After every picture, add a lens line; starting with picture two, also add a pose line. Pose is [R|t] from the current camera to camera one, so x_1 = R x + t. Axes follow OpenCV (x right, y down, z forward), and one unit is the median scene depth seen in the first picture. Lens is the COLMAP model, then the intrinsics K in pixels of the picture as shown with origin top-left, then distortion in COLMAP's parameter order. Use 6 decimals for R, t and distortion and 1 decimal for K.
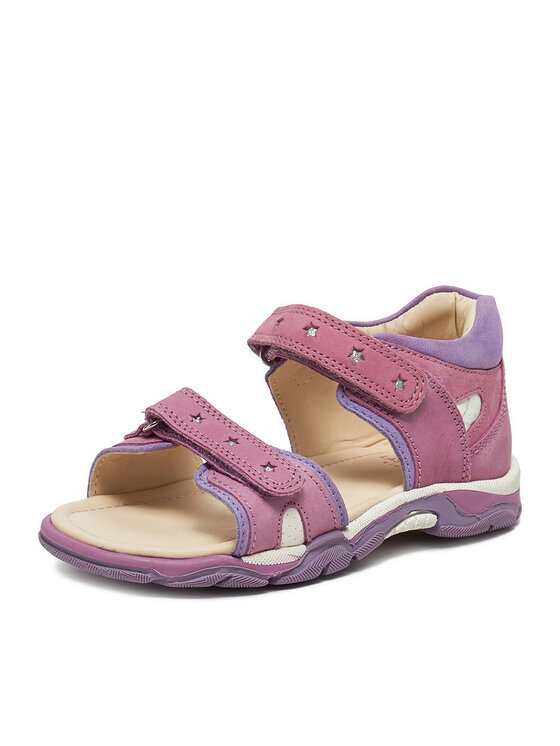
lens RADIAL K [[1365.6, 0, 280.0], [0, 1365.6, 373.0], [0, 0, 1]] dist [0.027748, 0.029566]
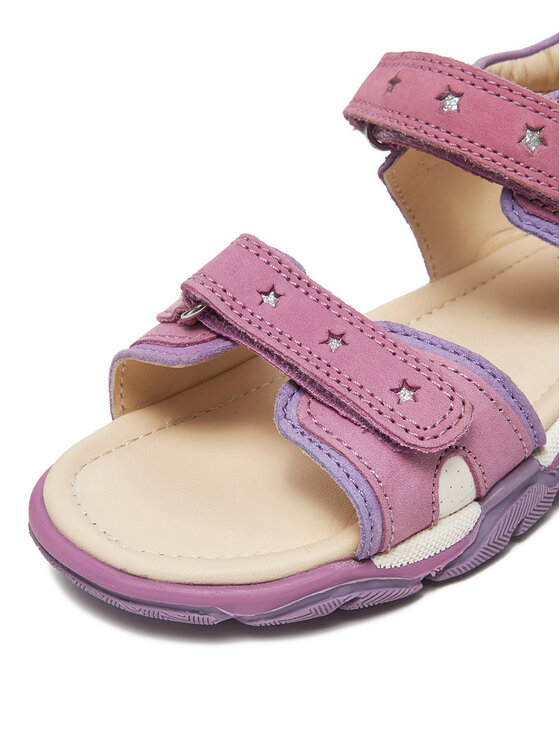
lens RADIAL K [[1286.6, 0, 280.0], [0, 1286.6, 373.0], [0, 0, 1]] dist [0.006256, -0.983392]
pose [[0.991280, -0.088871, -0.097295, -0.006802], [0.110652, 0.962329, 0.248352, -0.068494], [0.071558, -0.256952, 0.963771, 0.469788]]
